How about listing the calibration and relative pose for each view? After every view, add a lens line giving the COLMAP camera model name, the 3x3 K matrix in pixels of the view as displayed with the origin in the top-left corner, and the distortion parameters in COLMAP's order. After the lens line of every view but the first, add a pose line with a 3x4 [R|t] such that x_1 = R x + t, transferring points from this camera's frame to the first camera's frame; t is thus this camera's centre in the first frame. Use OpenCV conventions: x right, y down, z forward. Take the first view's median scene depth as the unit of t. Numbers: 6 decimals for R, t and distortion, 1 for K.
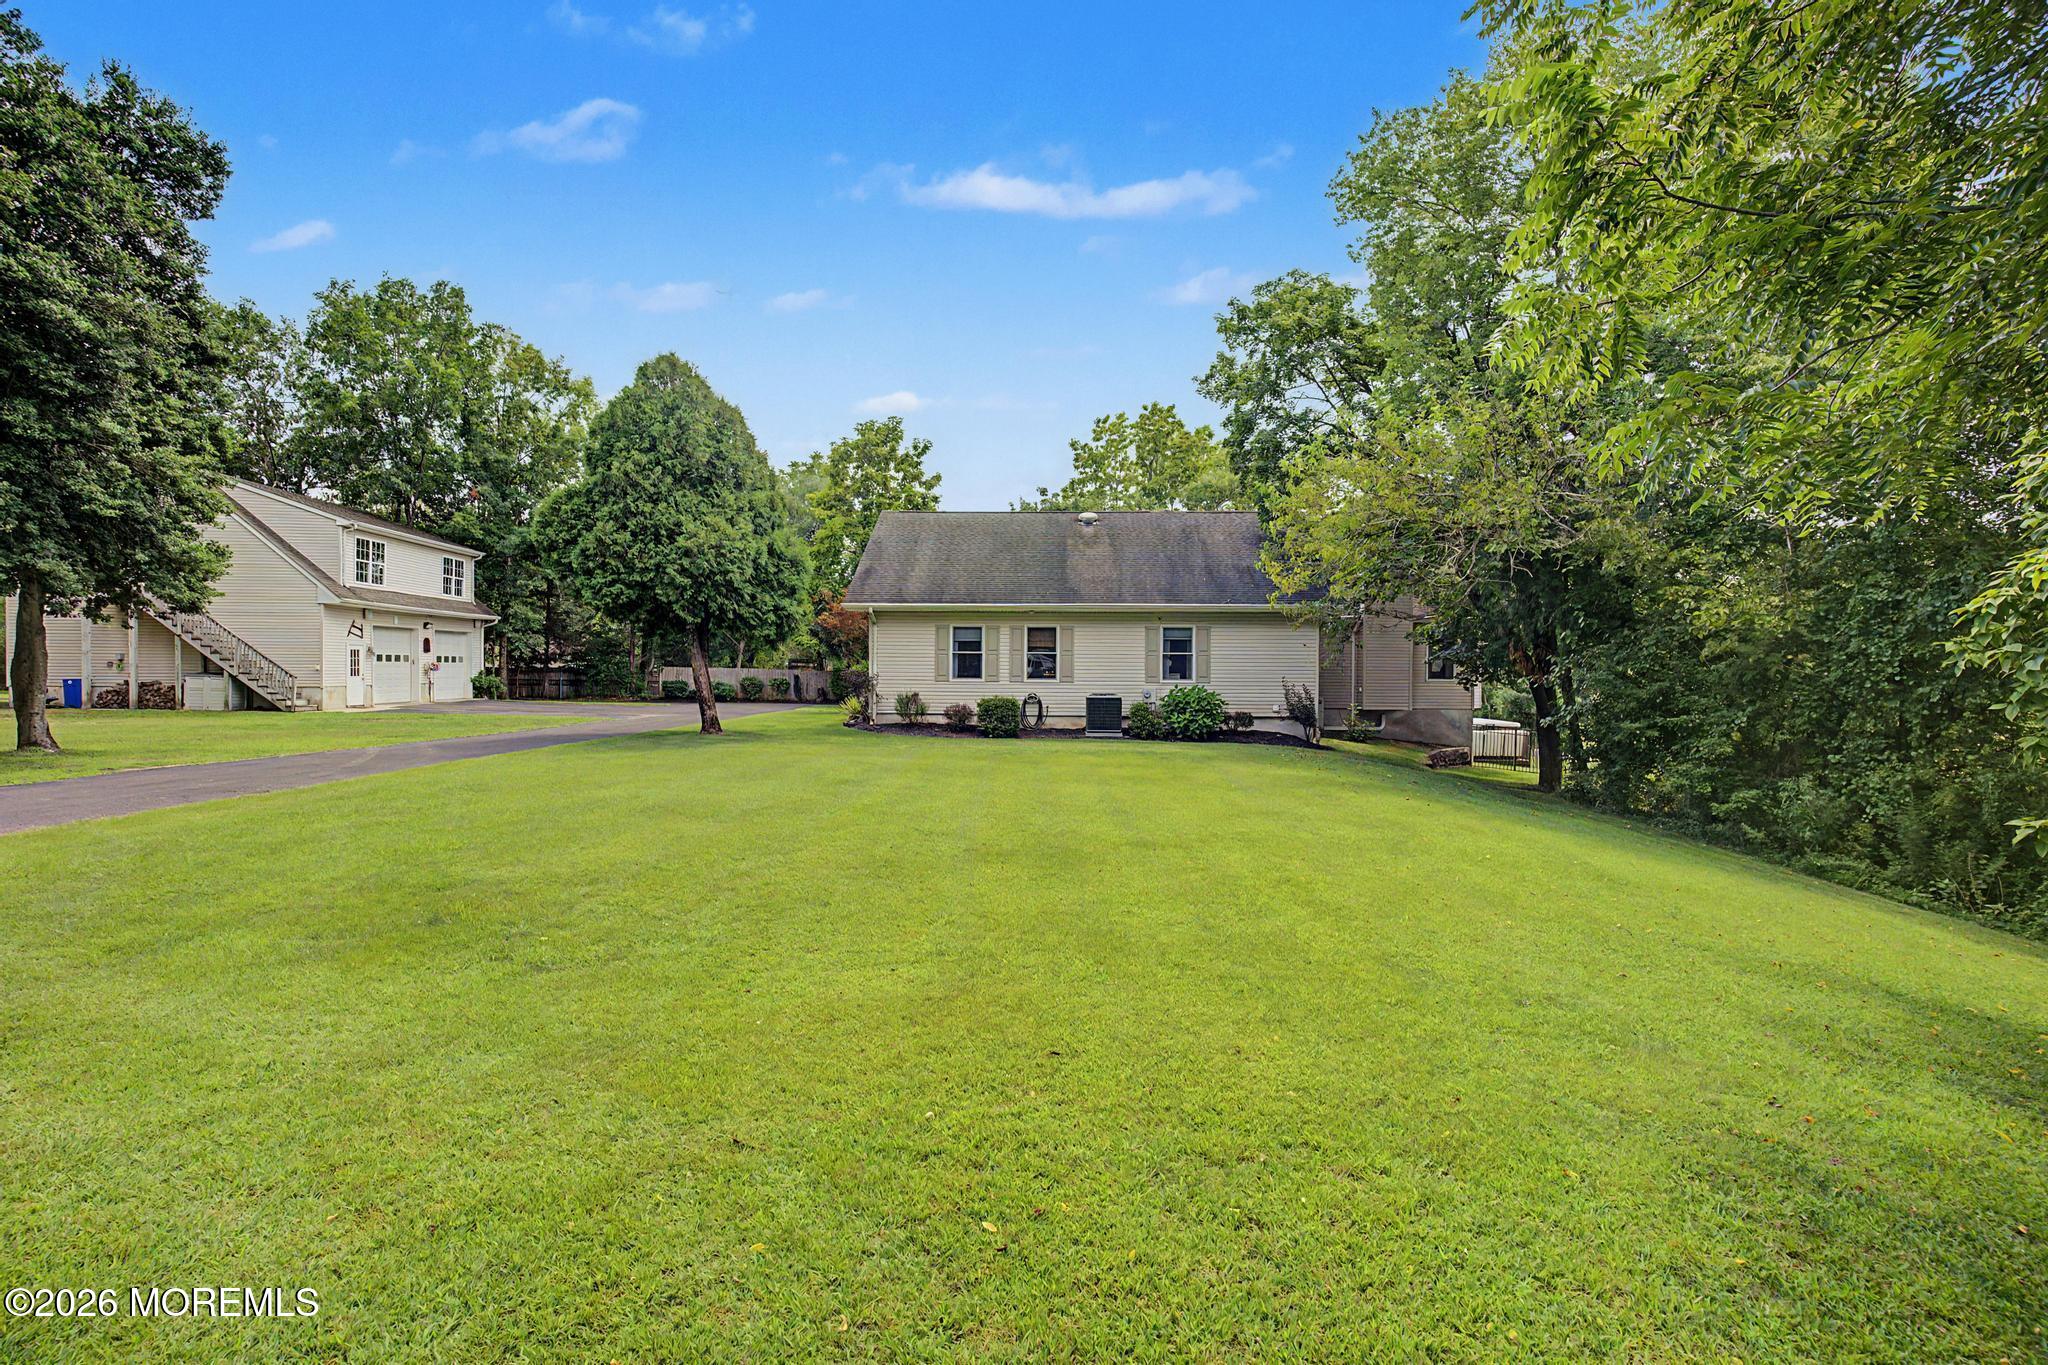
lens RADIAL K [[988.8, 0, 1020.4], [0, 988.8, 669.2], [0, 0, 1]] dist [-0.001353, 0.001942]
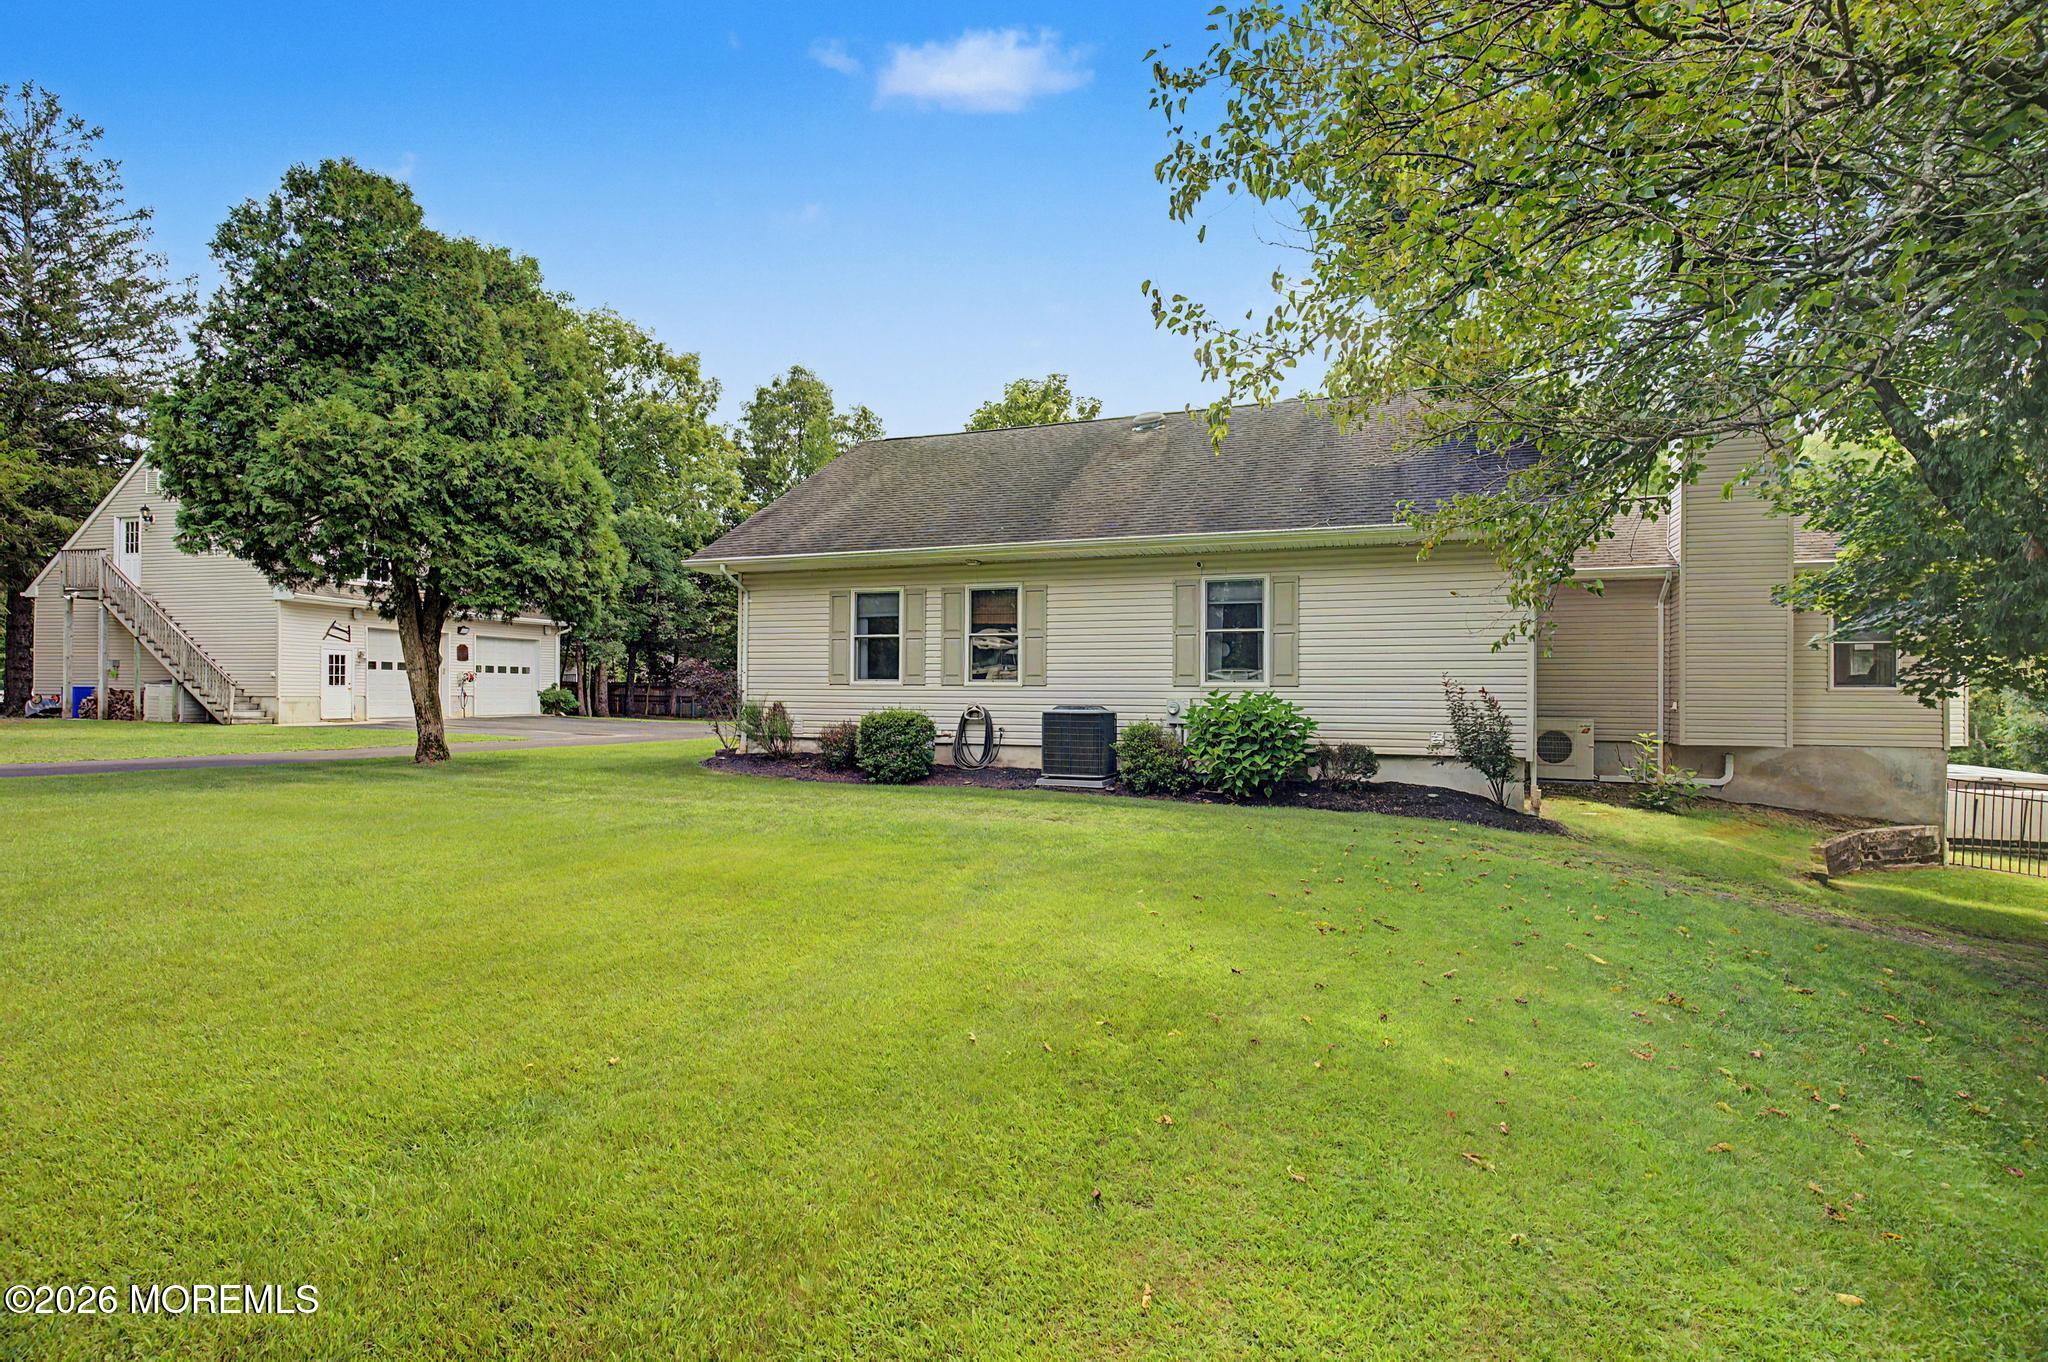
lens RADIAL K [[984.2, 0, 1013.2], [0, 984.2, 693.4], [0, 0, 1]] dist [-0.005417, 0.000390]
pose [[0.943983, 0.001250, -0.329992, 0.218466], [-0.002389, 0.999993, -0.003045, 0.019063], [0.329985, 0.003663, 0.943979, 0.468937]]
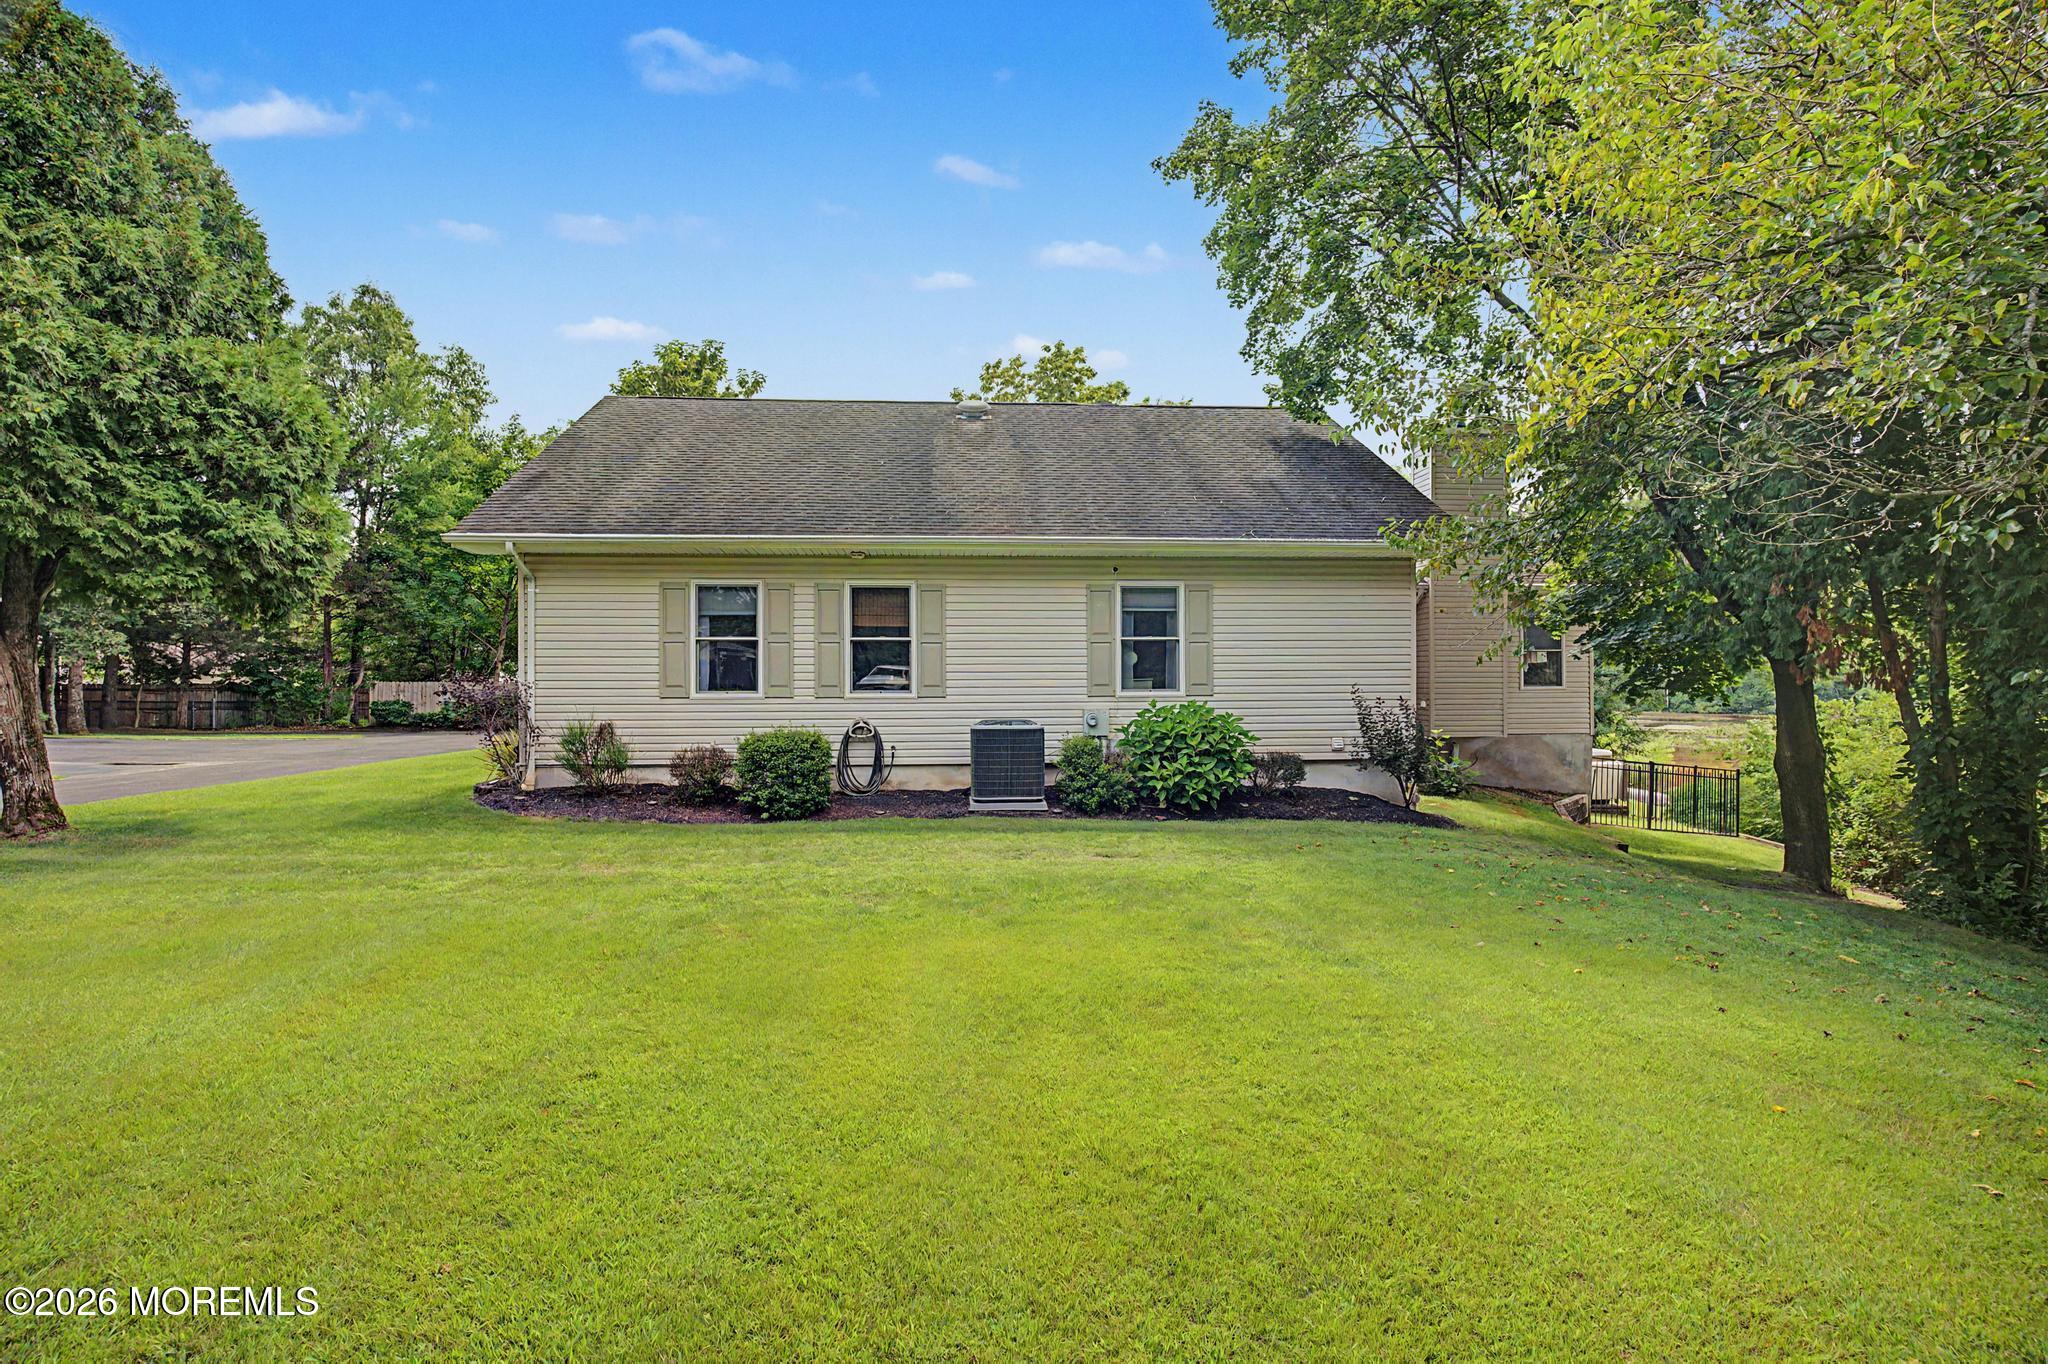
lens RADIAL K [[990.0, 0, 1015.1], [0, 990.0, 686.1], [0, 0, 1]] dist [-0.002041, 0.000999]
pose [[0.994494, -0.009359, 0.104380, 0.036598], [0.009187, 0.999956, 0.002126, 0.006796], [-0.104395, -0.001155, 0.994535, 0.497684]]
